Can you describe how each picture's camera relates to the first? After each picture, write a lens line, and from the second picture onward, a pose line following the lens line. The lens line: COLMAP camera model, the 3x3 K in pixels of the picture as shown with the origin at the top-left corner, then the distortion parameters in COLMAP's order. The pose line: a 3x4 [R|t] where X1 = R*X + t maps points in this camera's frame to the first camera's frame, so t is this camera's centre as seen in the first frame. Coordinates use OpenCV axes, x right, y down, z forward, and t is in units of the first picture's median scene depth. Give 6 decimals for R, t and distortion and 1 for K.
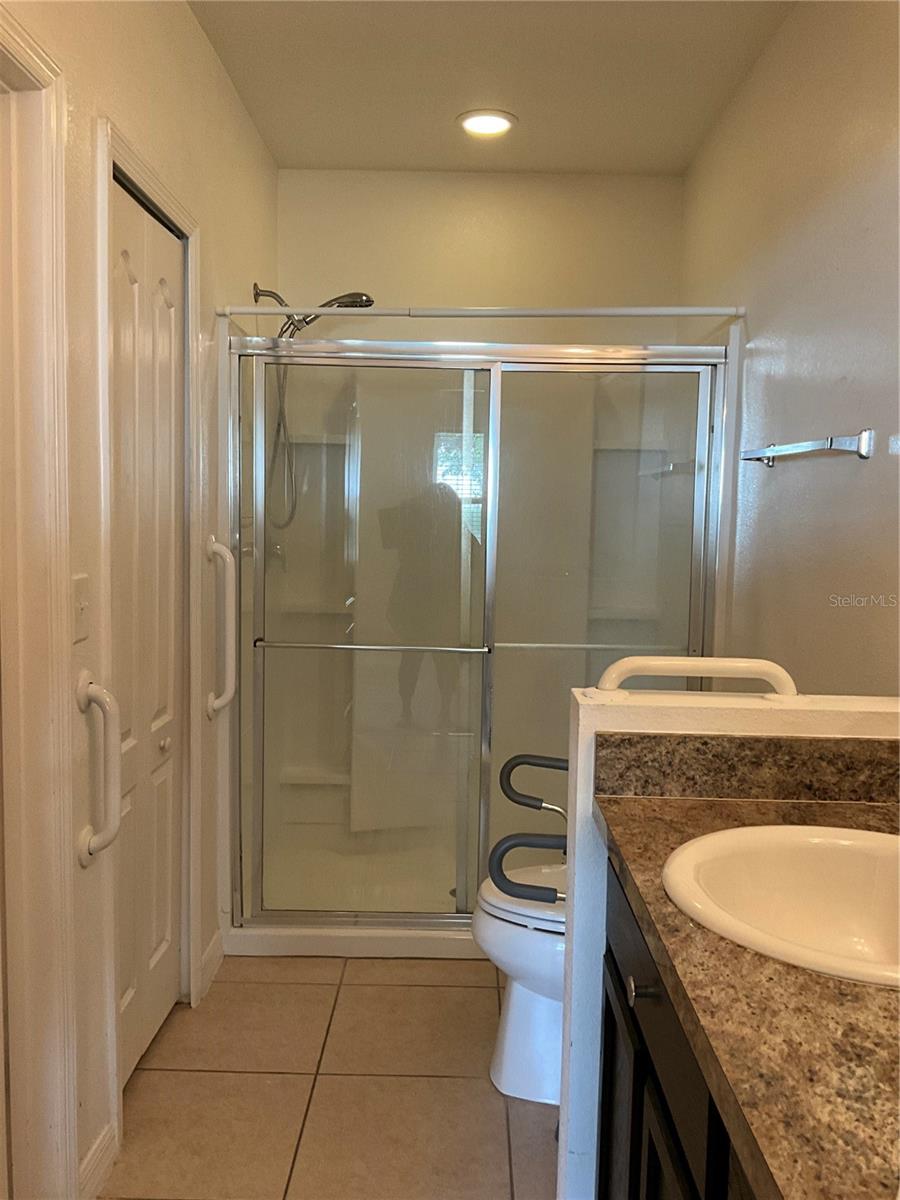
lens RADIAL K [[1012.4, 0, 448.3], [0, 1012.4, 597.7], [0, 0, 1]] dist [0.039449, -0.069614]
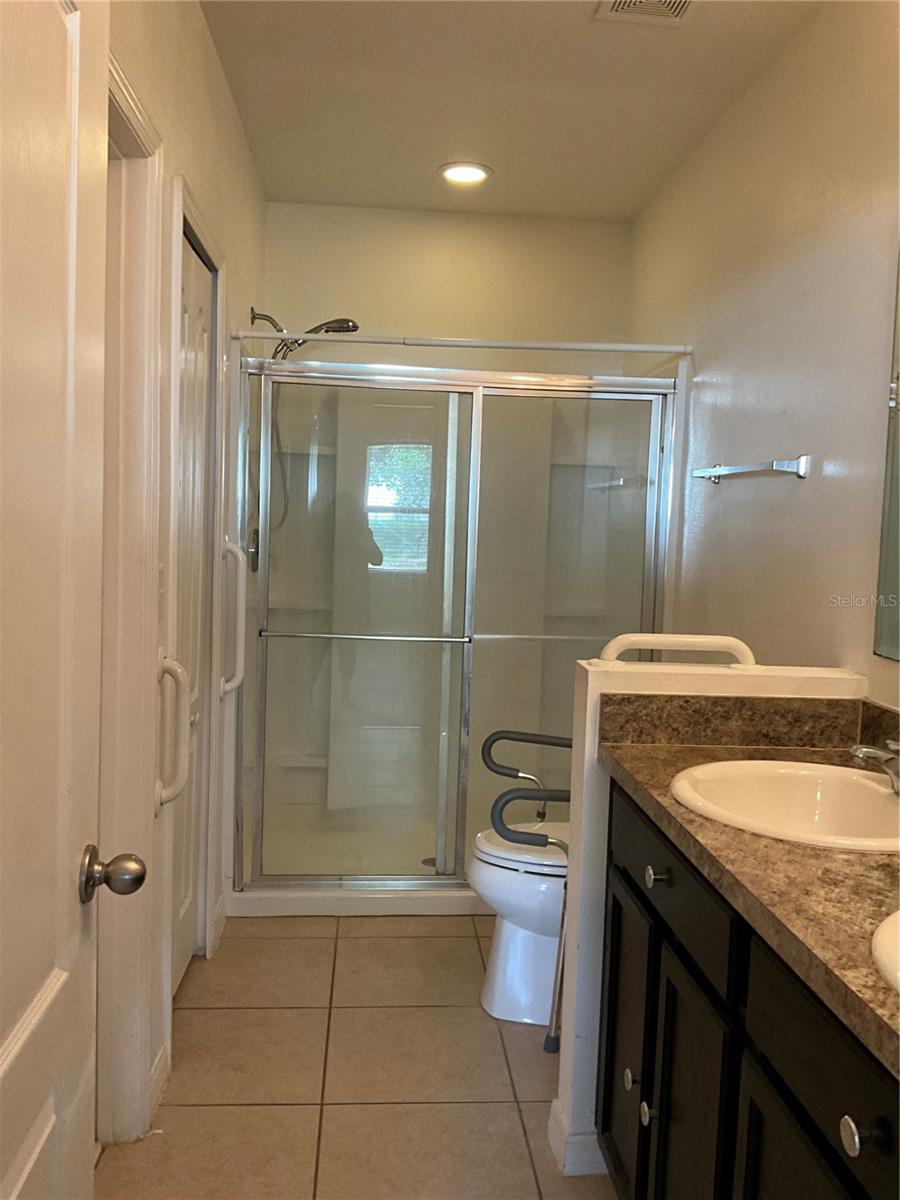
lens RADIAL K [[1013.1, 0, 450.0], [0, 1013.1, 600.0], [0, 0, 1]] dist [0.090261, -0.198391]
pose [[0.995366, 0.007439, 0.095875, -0.156398], [-0.006688, 0.999944, -0.008150, 0.028100], [-0.095930, 0.007471, 0.995360, -0.225540]]
